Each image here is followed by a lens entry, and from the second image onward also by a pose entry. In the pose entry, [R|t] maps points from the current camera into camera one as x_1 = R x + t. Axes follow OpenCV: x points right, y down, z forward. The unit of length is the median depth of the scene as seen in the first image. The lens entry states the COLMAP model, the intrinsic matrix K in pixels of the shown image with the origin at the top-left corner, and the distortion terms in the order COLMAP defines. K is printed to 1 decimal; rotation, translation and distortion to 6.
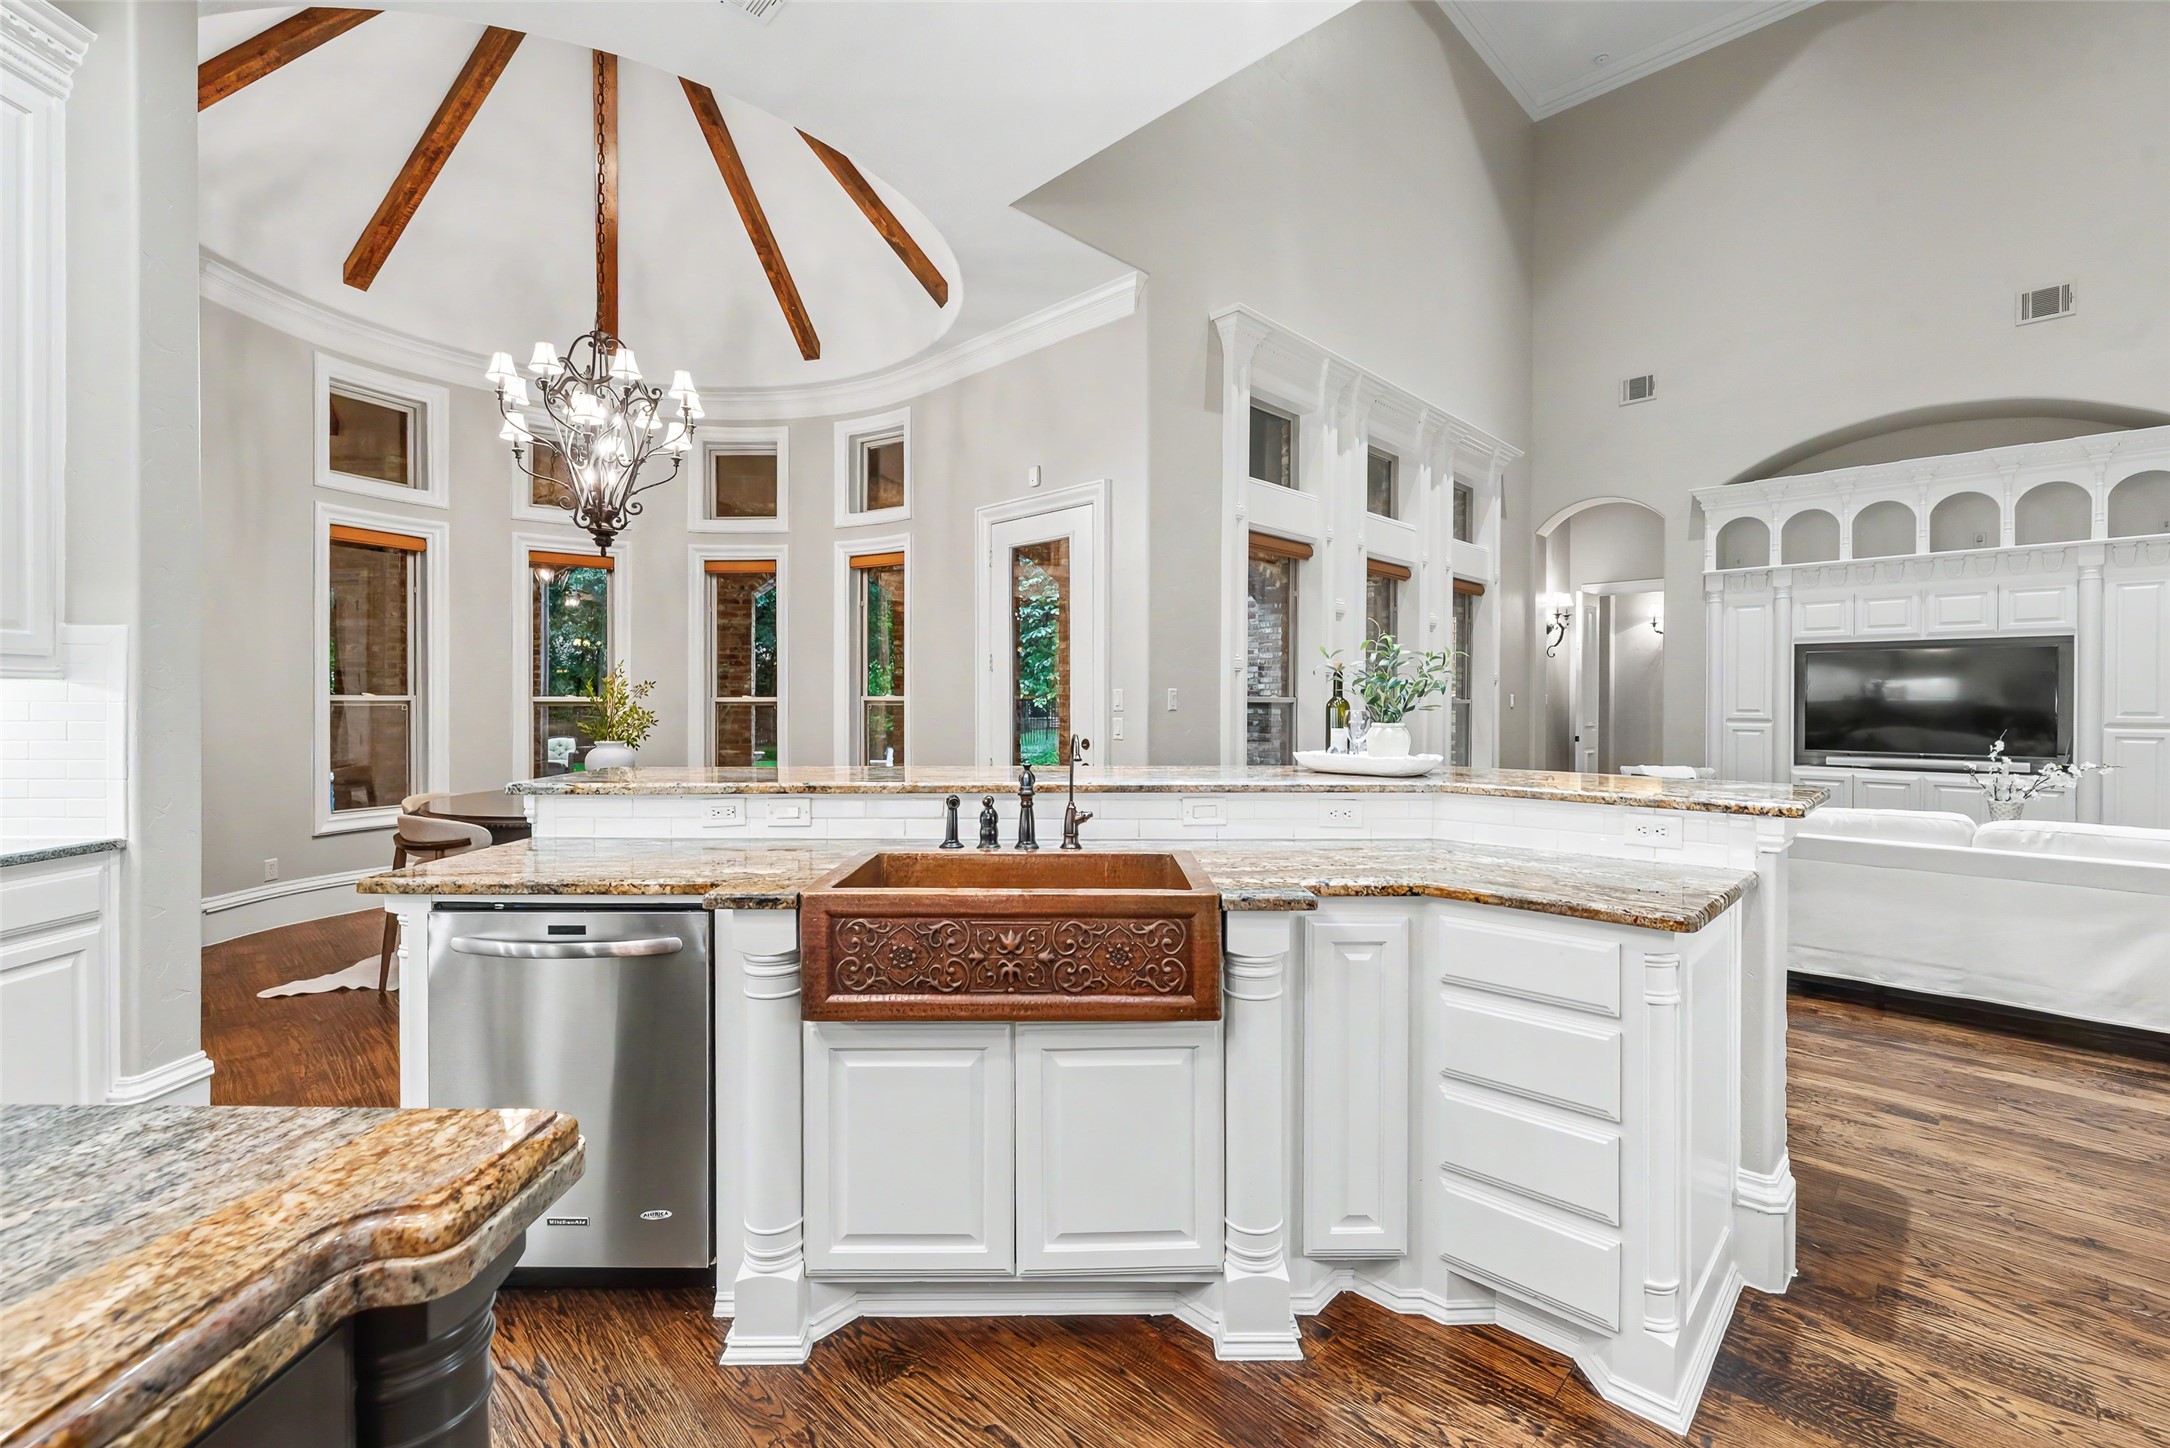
lens RADIAL K [[932.0, 0, 1079.7], [0, 932.0, 716.3], [0, 0, 1]] dist [-0.002256, 0.000208]
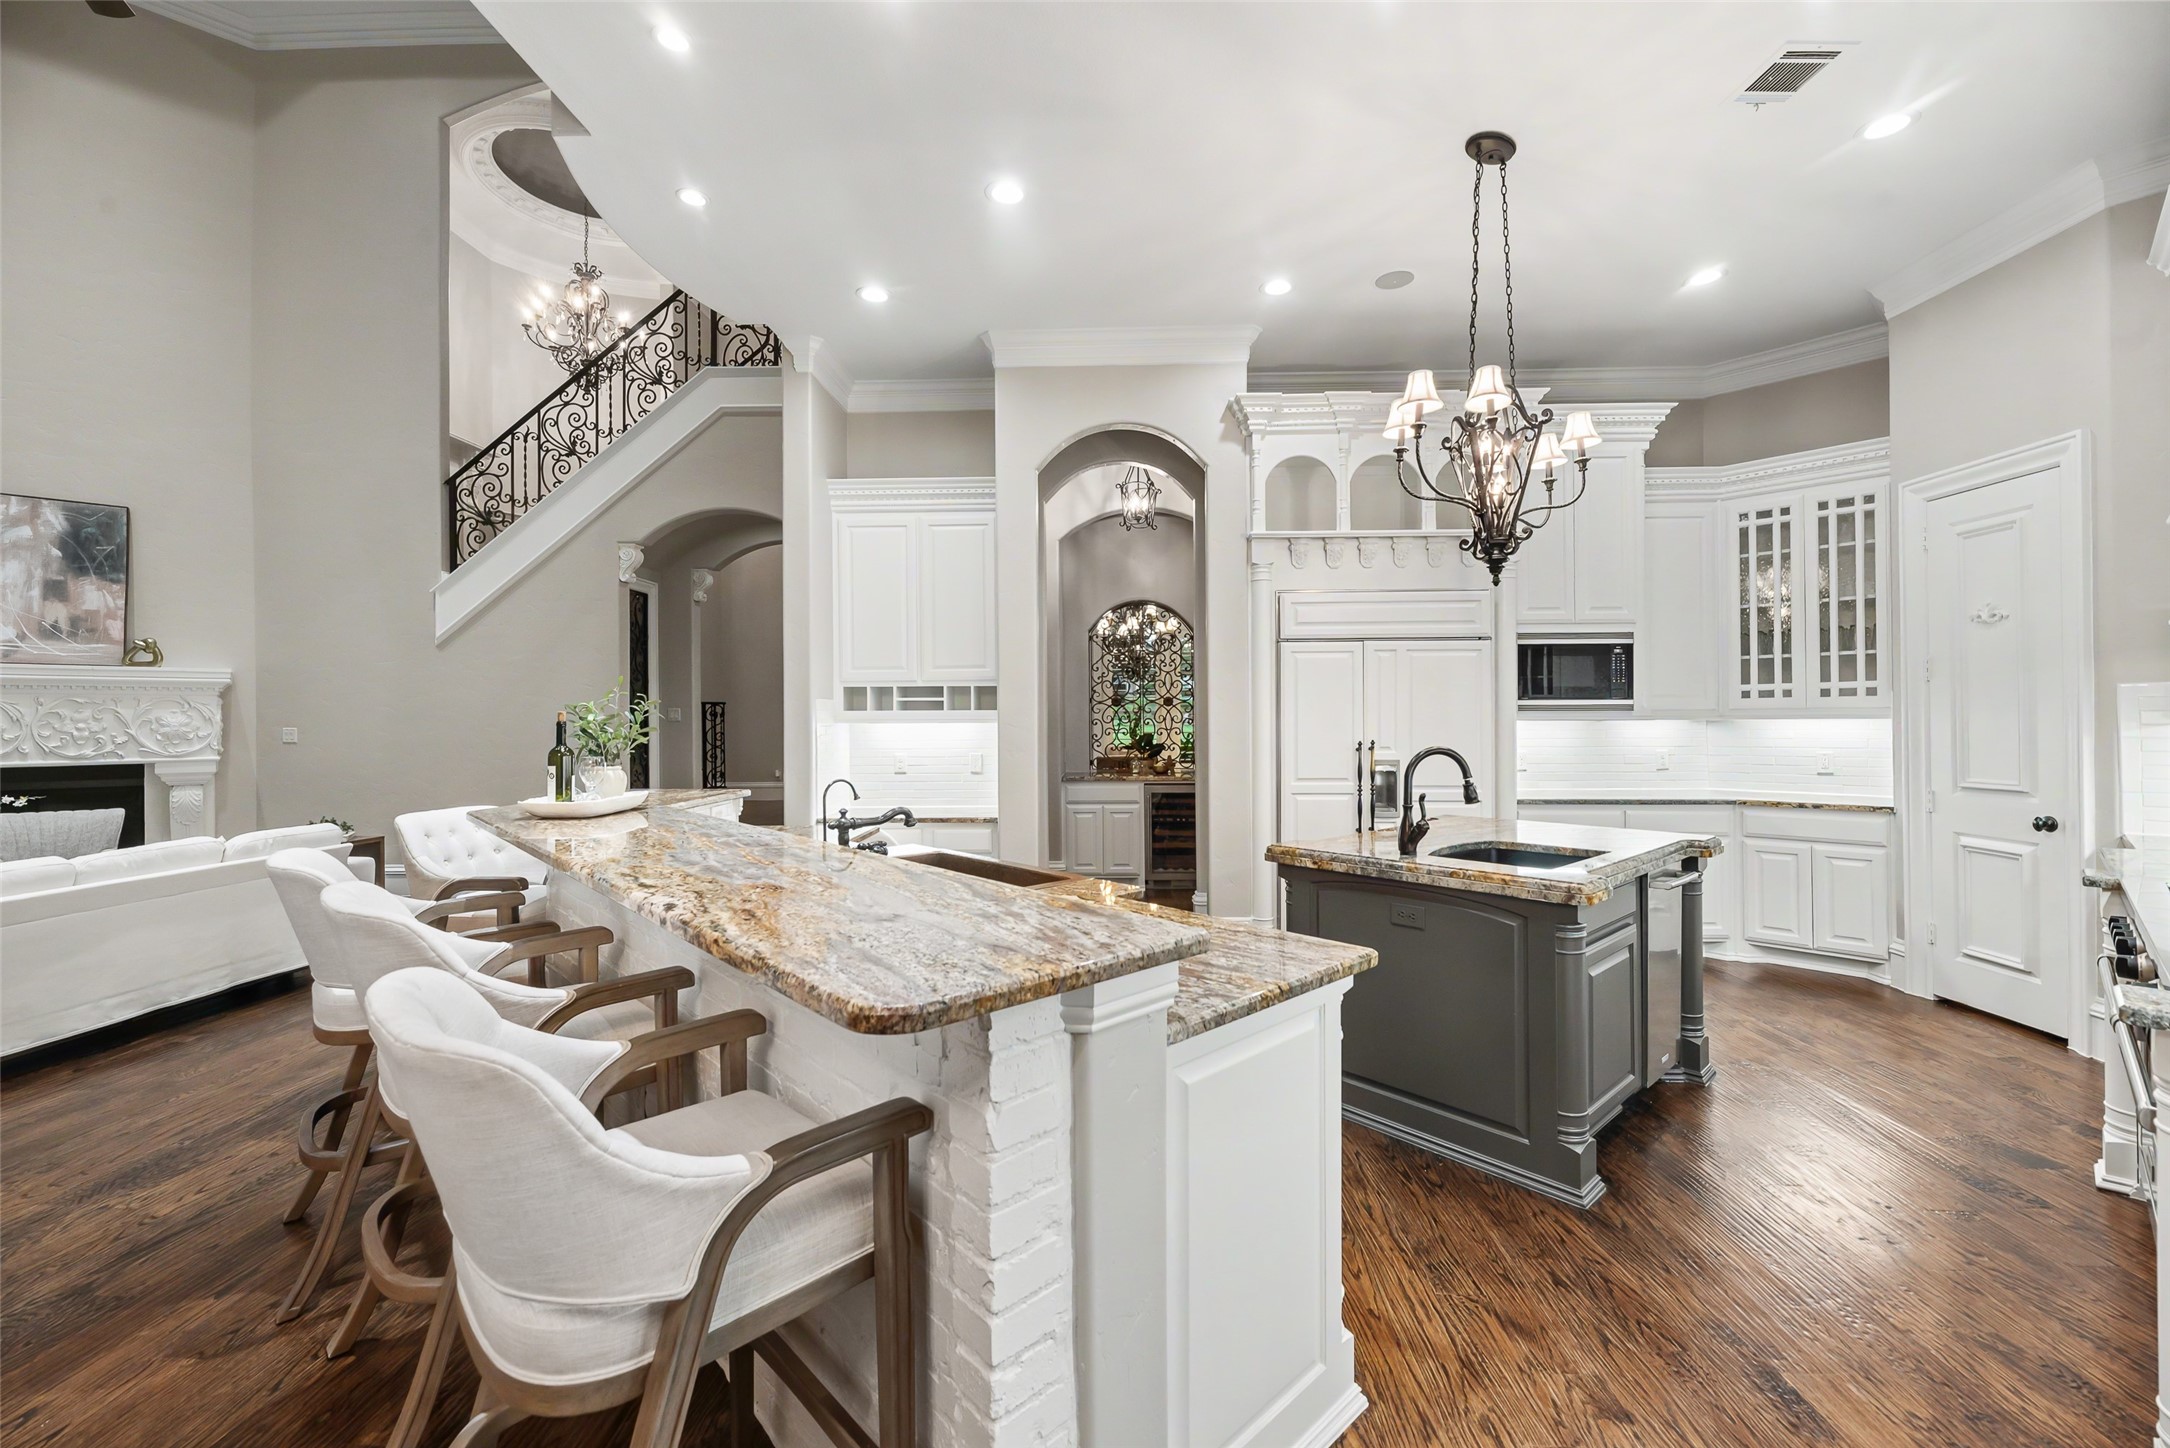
lens RADIAL K [[874.0, 0, 1091.2], [0, 874.0, 717.9], [0, 0, 1]] dist [0.002161, 0.000485]
pose [[-0.677065, 0.001770, 0.735921, -0.459331], [0.015439, 0.999811, 0.011799, -0.028937], [-0.735761, 0.019351, -0.676965, 0.655198]]
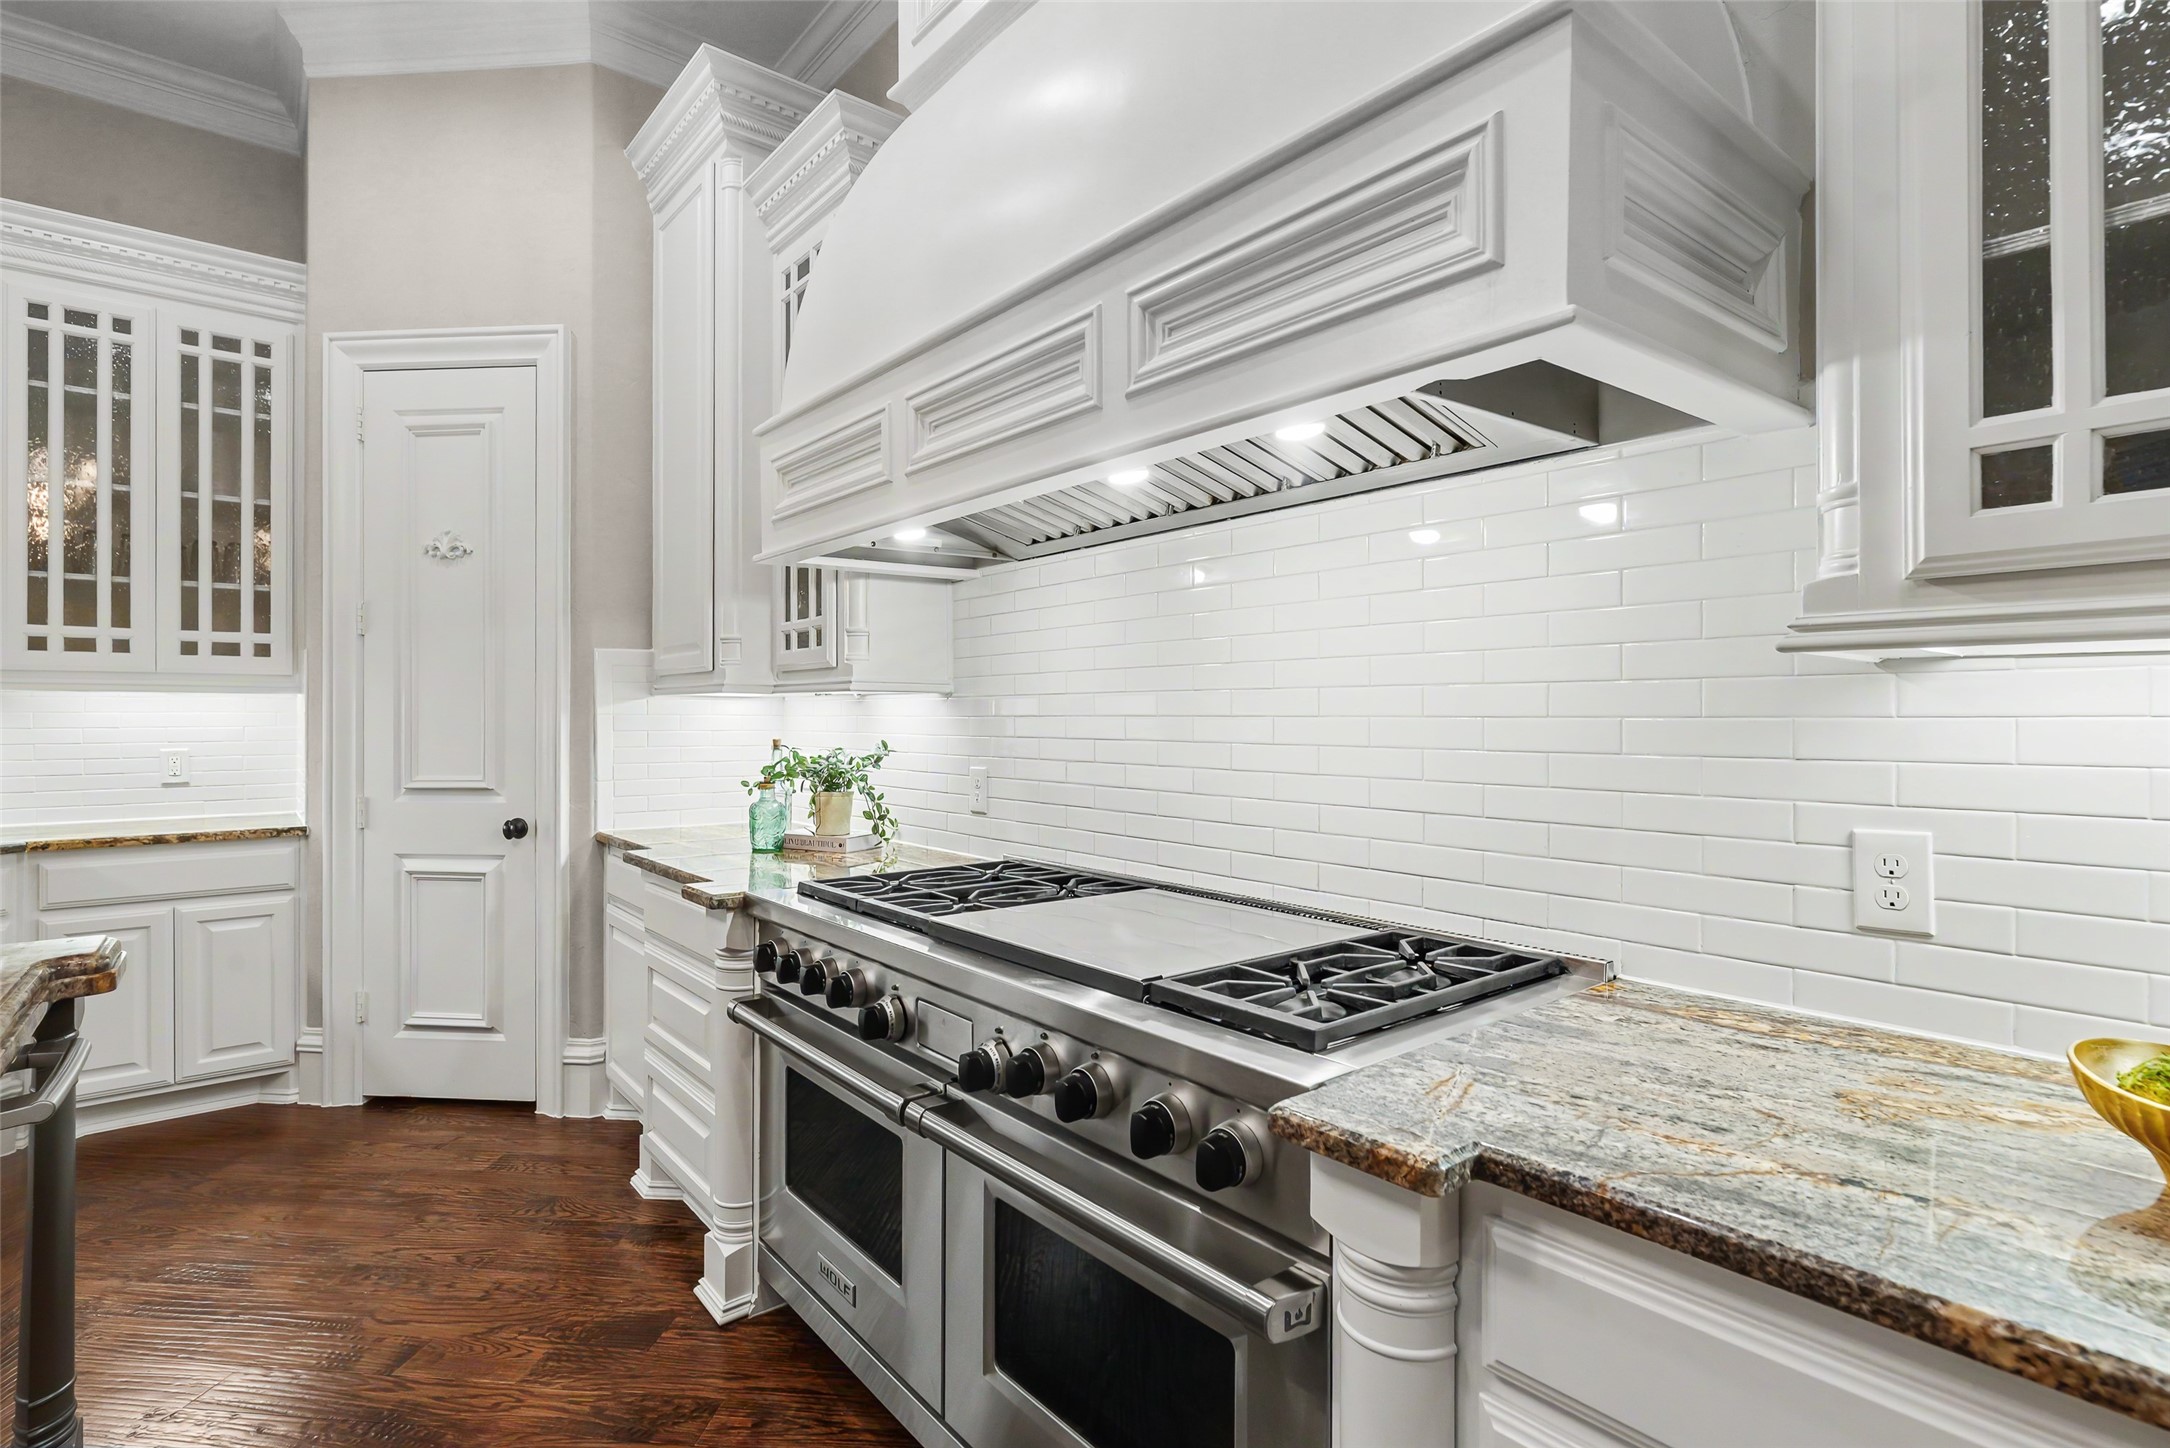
lens RADIAL K [[1035.1, 0, 1092.3], [0, 1035.1, 710.5], [0, 0, 1]] dist [-0.000335, -0.000576]
pose [[-0.771671, -0.007509, -0.635977, -0.331334], [-0.013265, 0.999903, 0.004289, -0.003901], [0.635883, 0.011746, -0.771696, 0.337290]]
